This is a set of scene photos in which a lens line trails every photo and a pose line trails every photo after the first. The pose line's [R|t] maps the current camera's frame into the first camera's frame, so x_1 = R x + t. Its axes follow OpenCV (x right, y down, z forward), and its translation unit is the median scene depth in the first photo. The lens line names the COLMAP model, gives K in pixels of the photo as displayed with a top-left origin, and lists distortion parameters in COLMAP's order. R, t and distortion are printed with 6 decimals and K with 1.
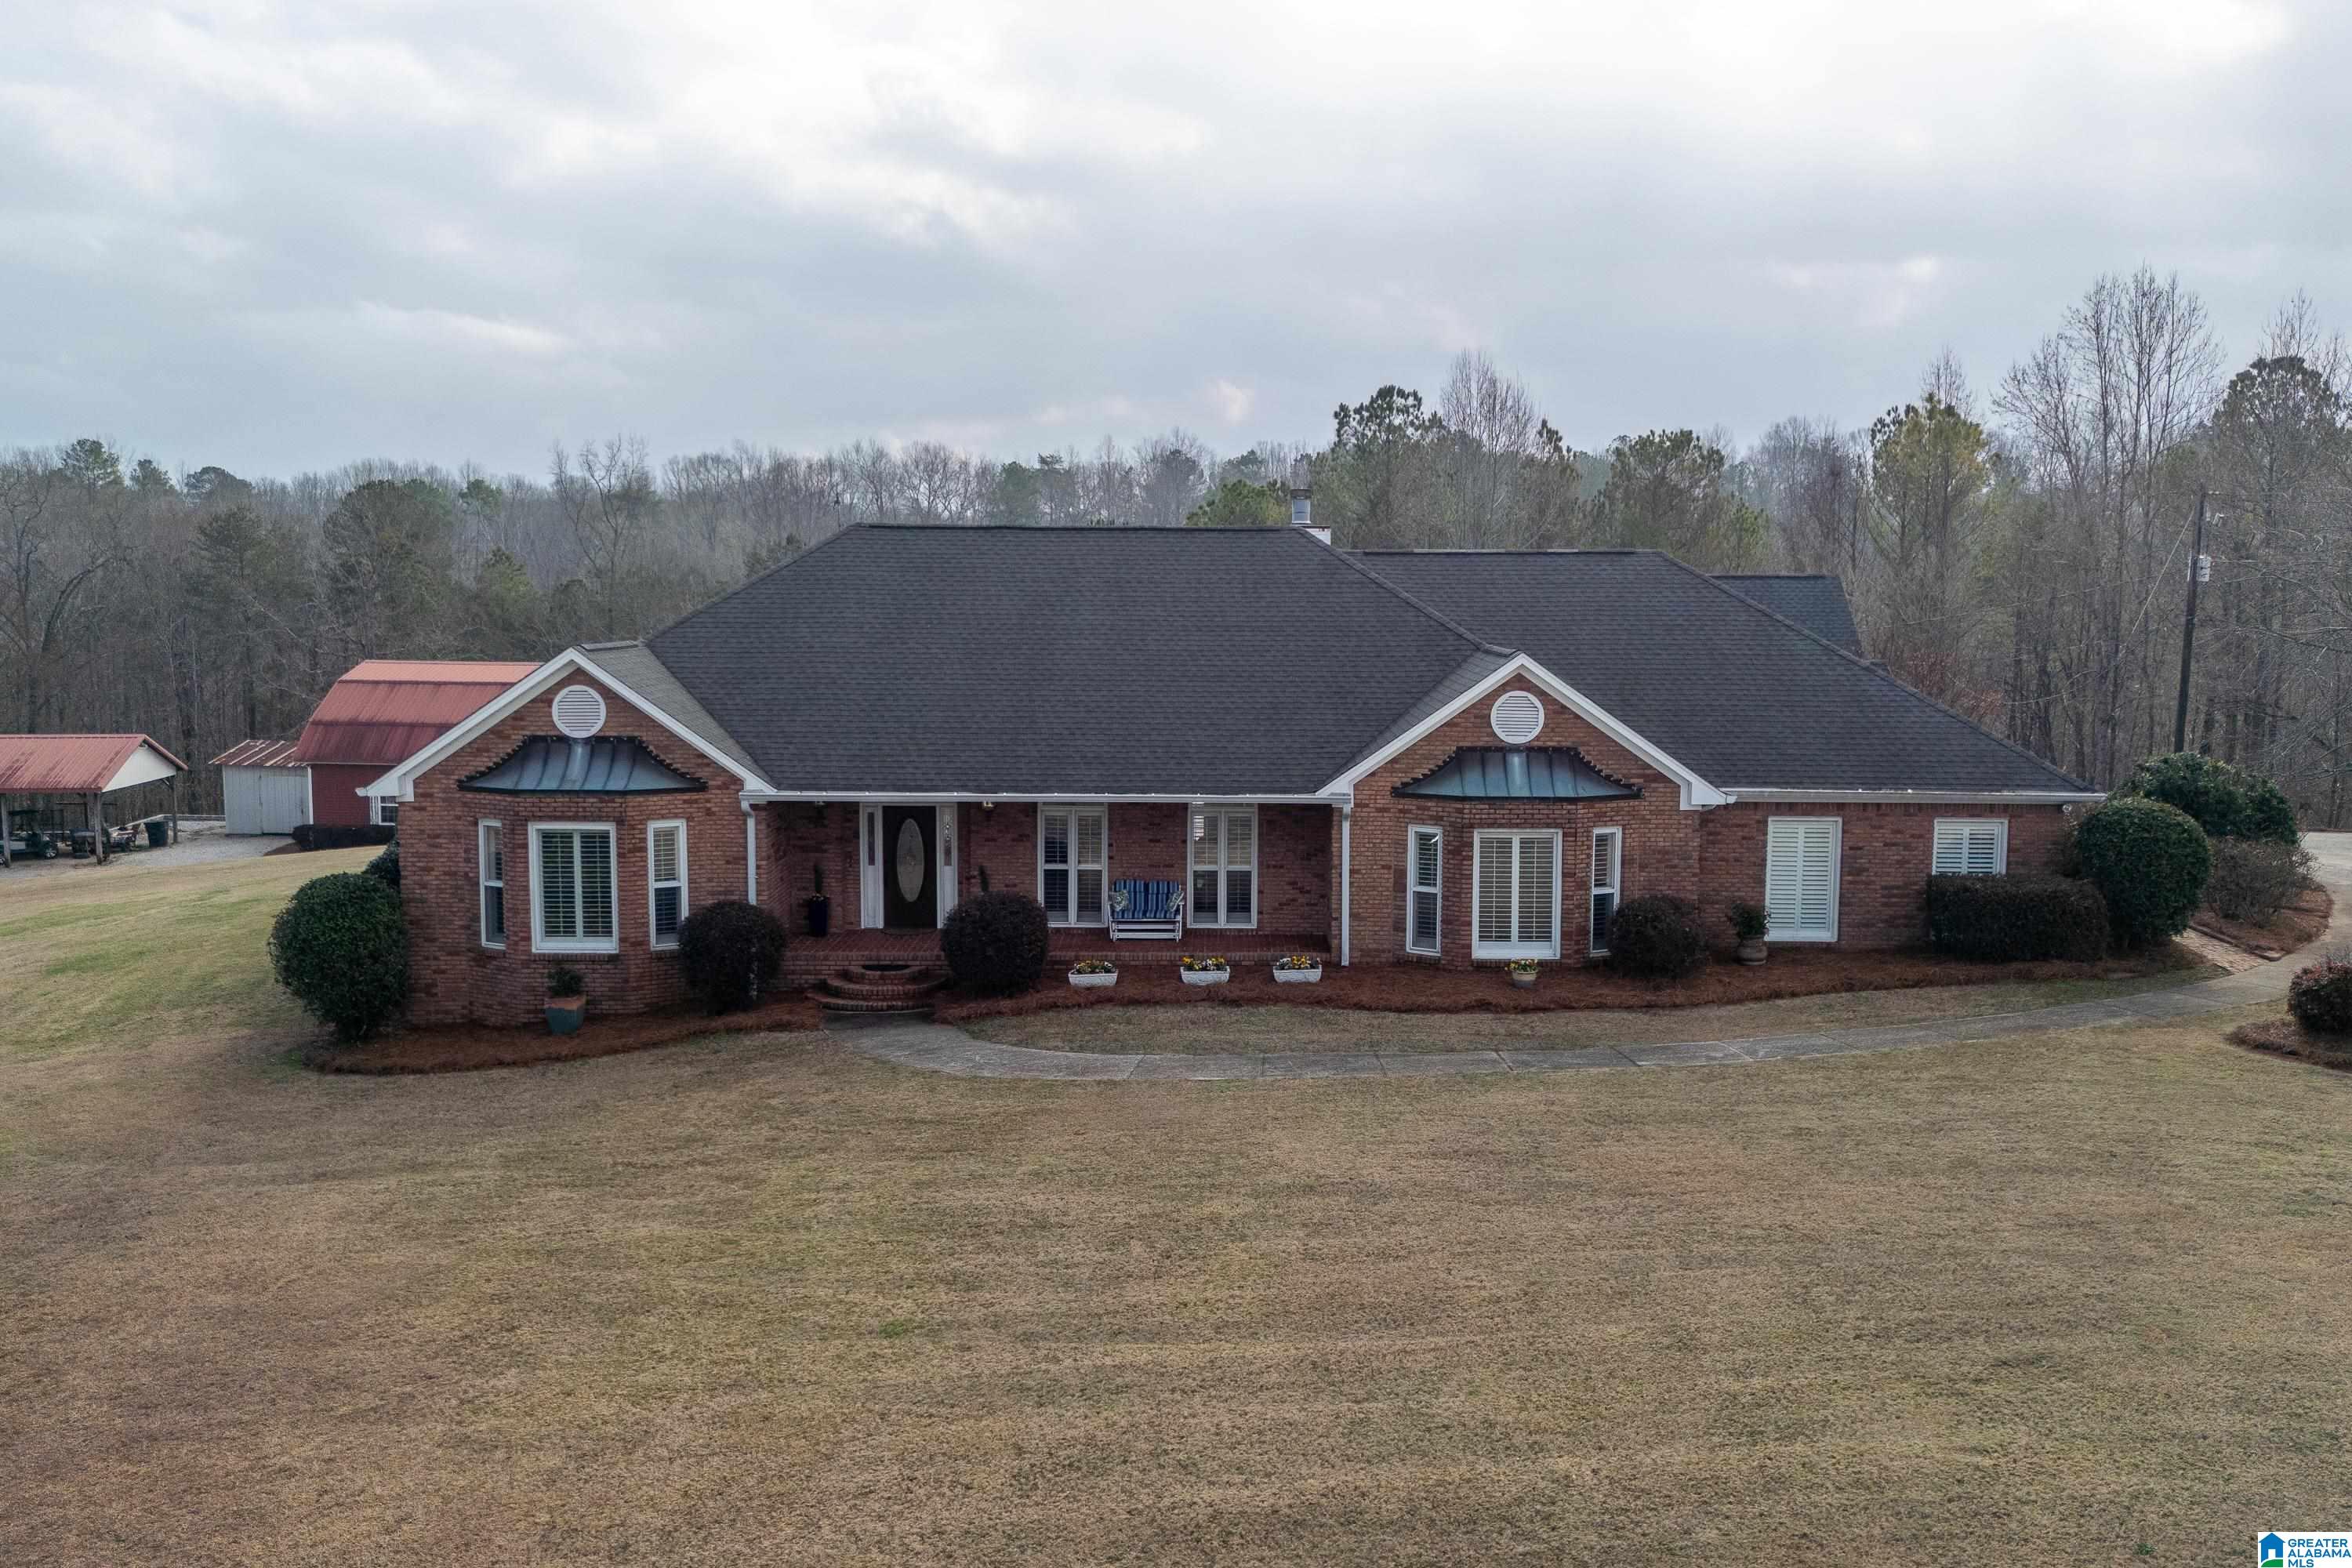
lens RADIAL K [[2058.1, 0, 1163.3], [0, 2058.1, 831.1], [0, 0, 1]] dist [0.096044, -0.131797]
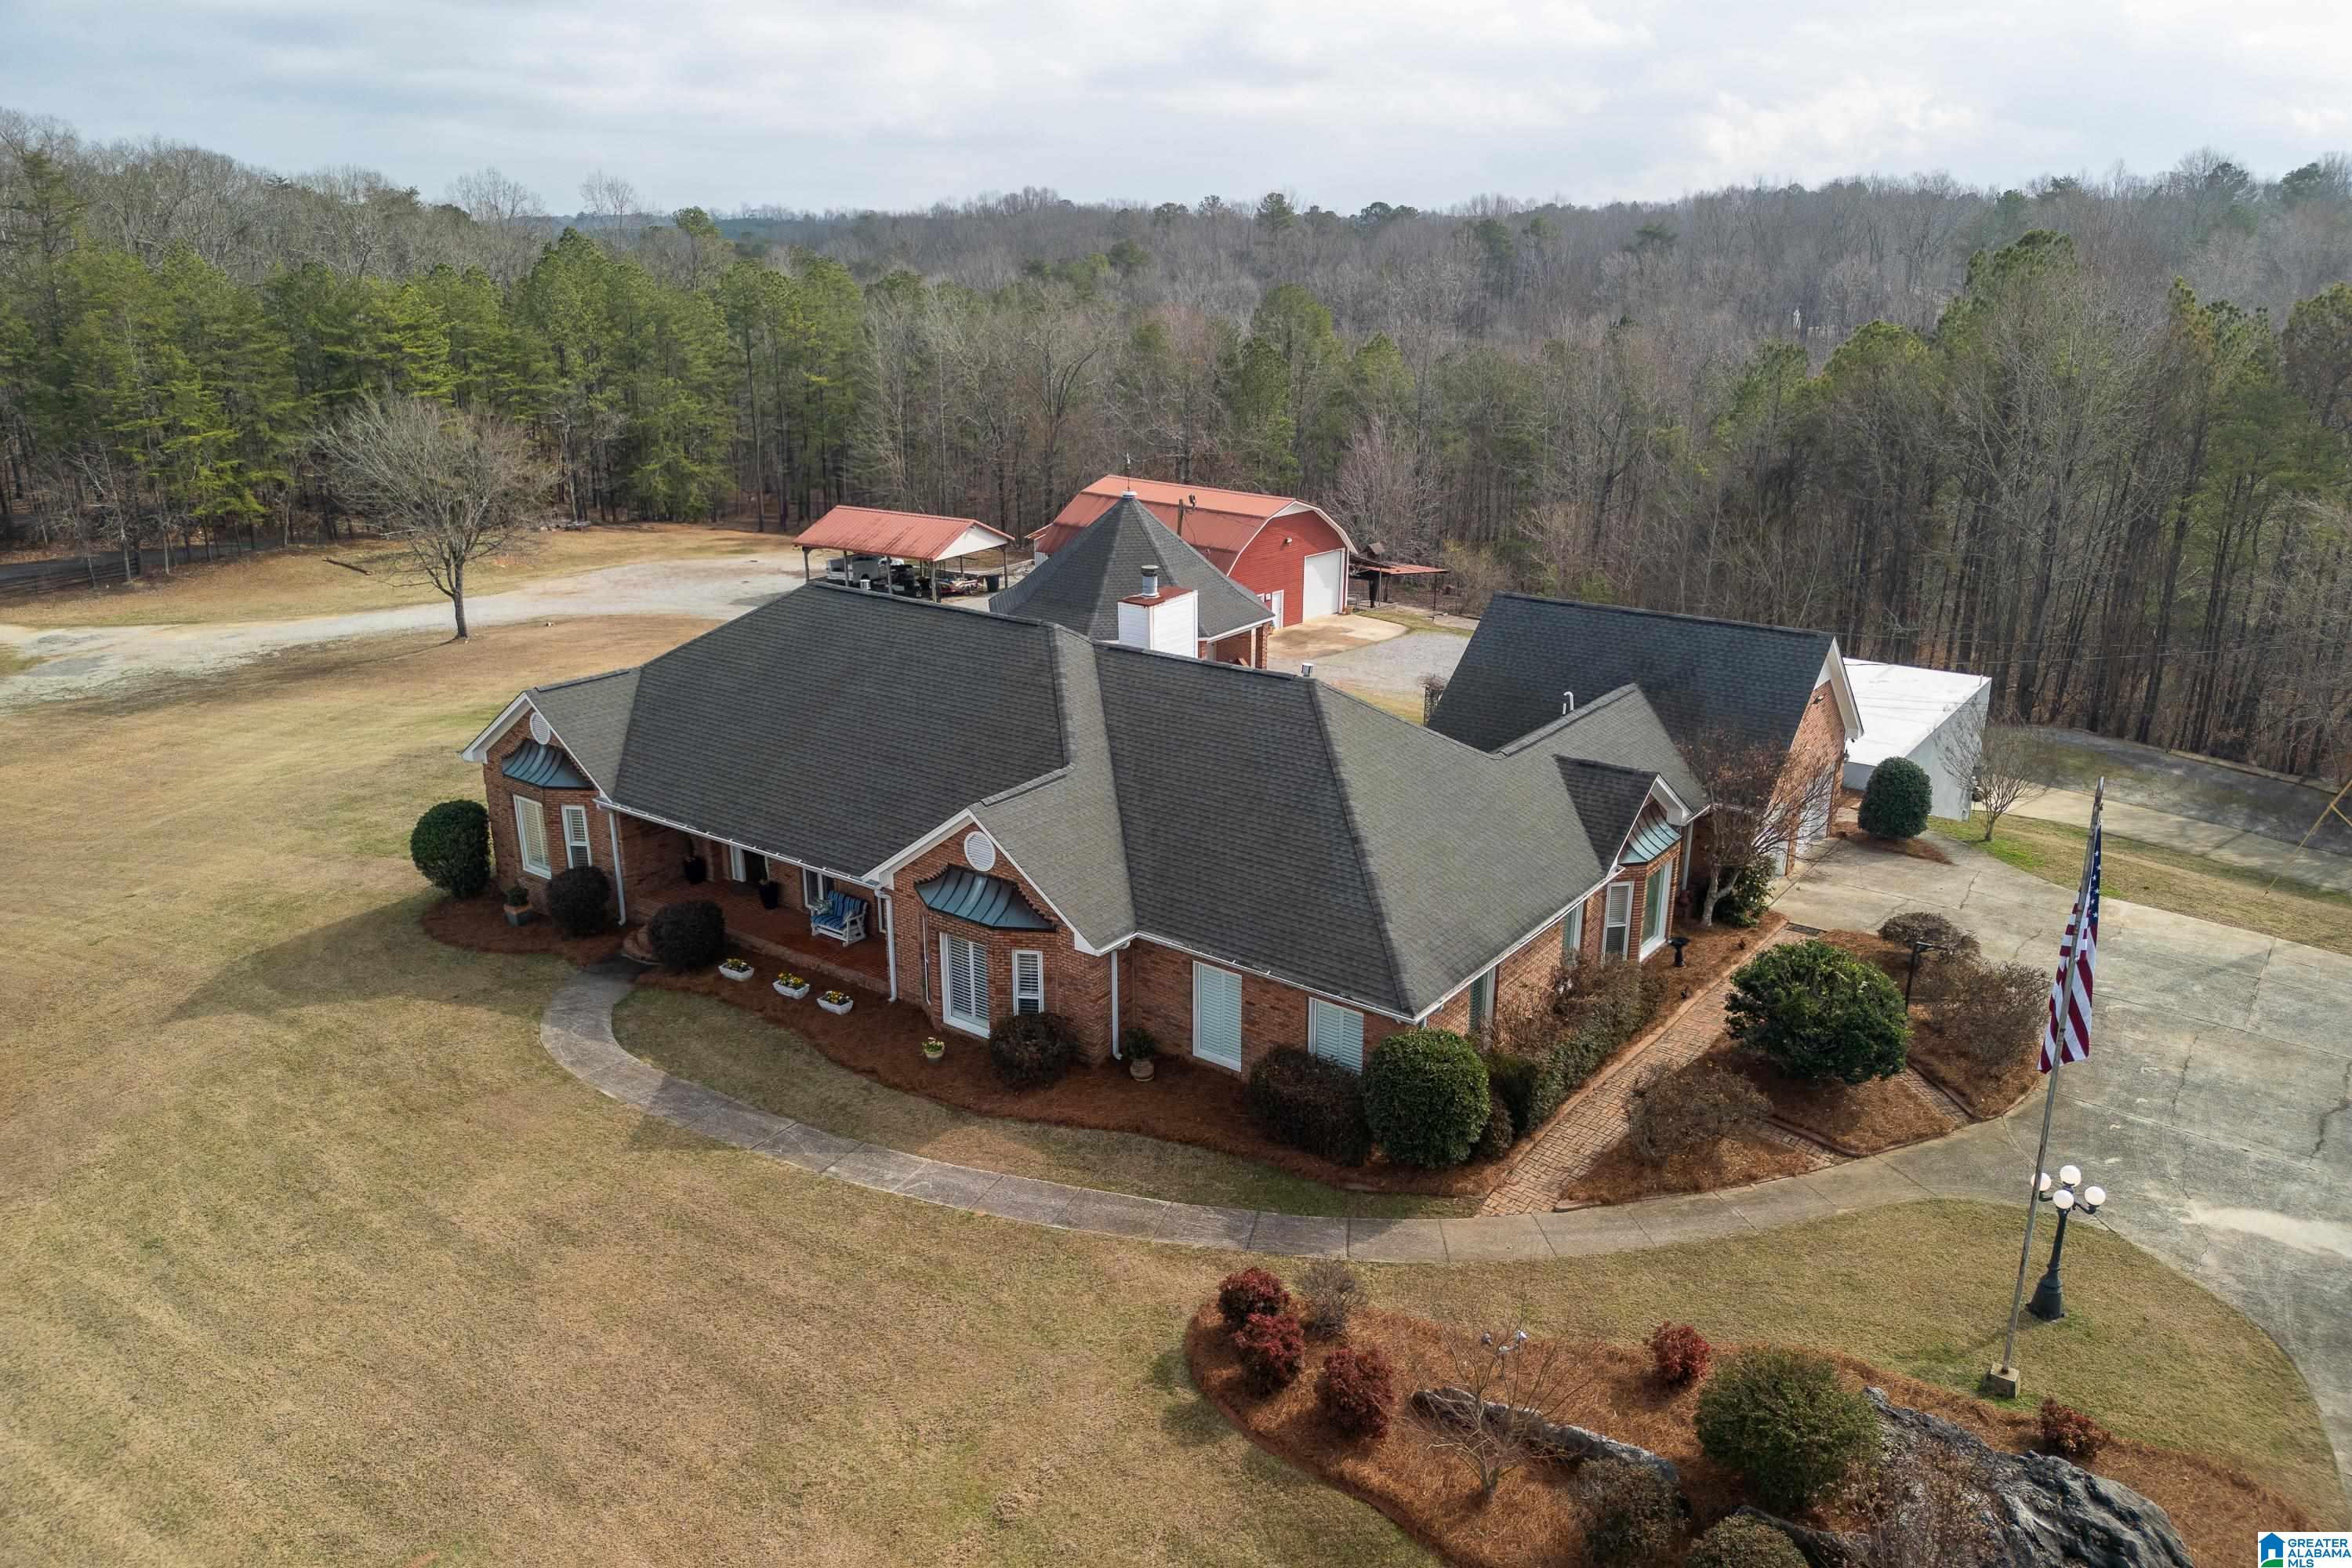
lens RADIAL K [[1657.9, 0, 1149.3], [0, 1657.9, 759.8], [0, 0, 1]] dist [0.080968, -0.096202]
pose [[0.809510, 0.167748, -0.562631, 0.820714], [-0.065258, 0.978084, 0.197722, -0.318680], [0.583468, -0.123341, 0.802716, 0.244647]]
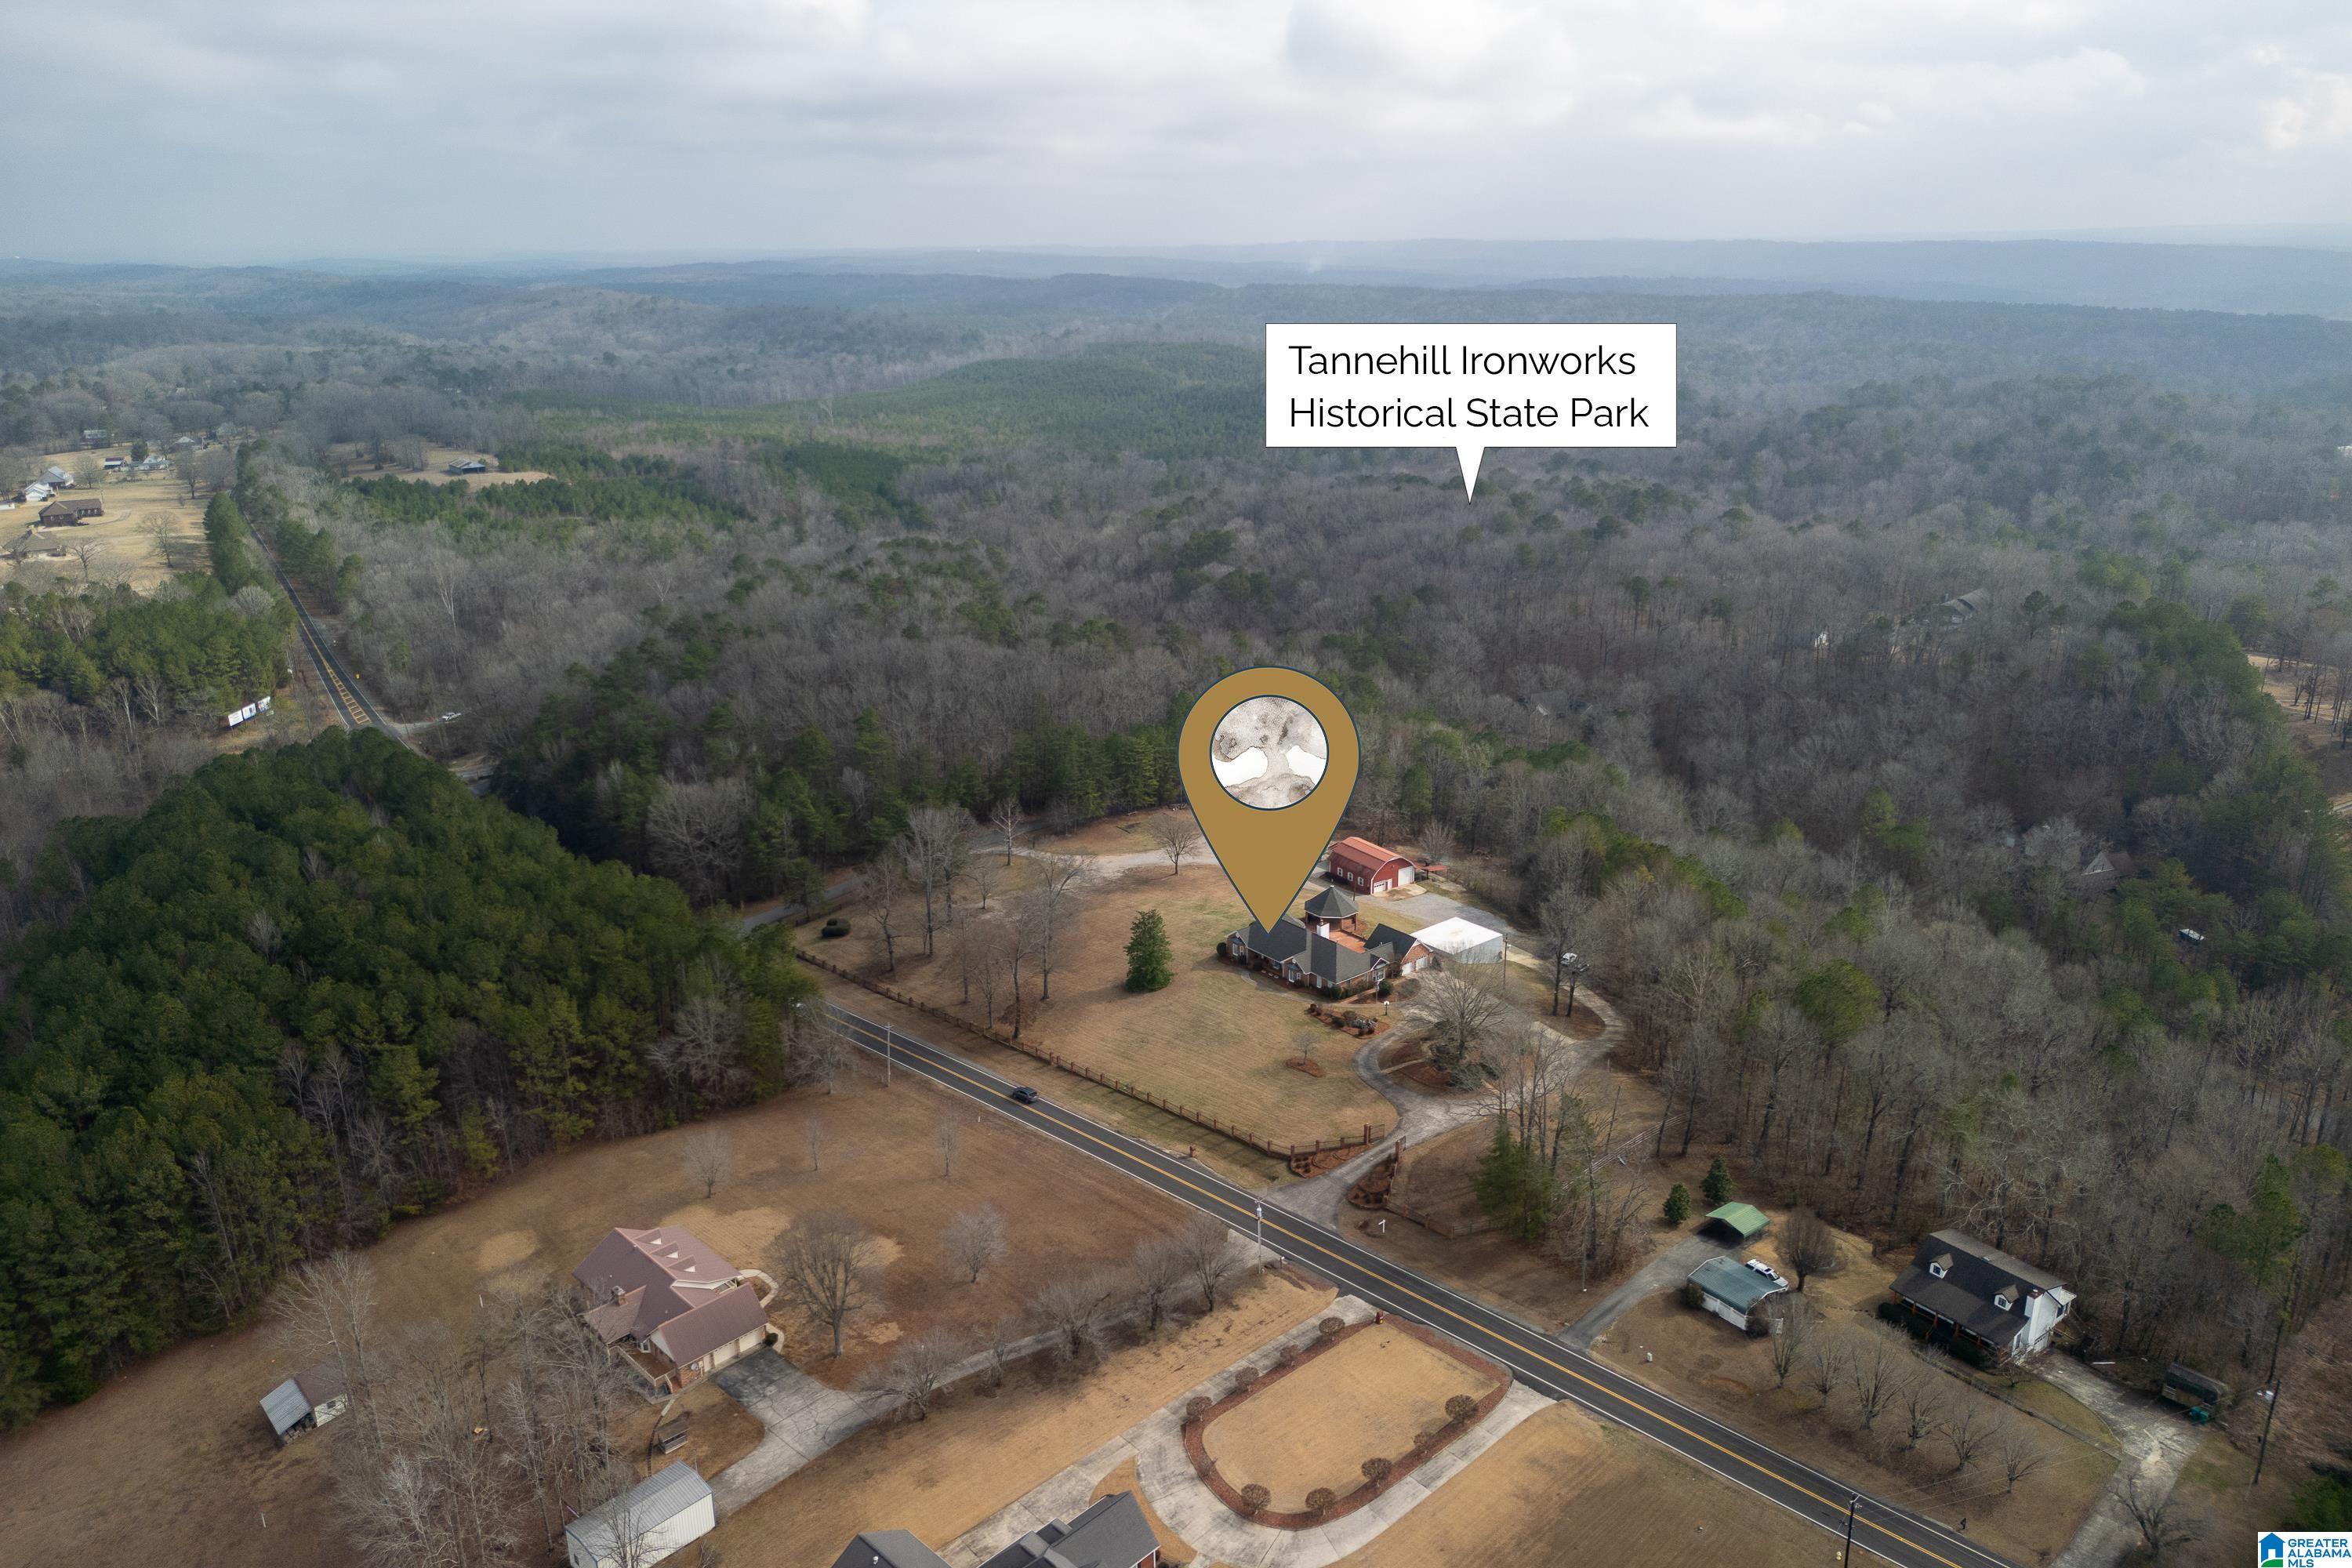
lens RADIAL K [[1657.9, 0, 1149.3], [0, 1657.9, 759.8], [0, 0, 1]] dist [0.080968, -0.096202]
pose [[0.641081, 0.217349, -0.736053, 6.043722], [-0.075570, 0.972277, 0.221284, -3.041112], [0.763743, -0.086237, 0.639734, -5.252850]]
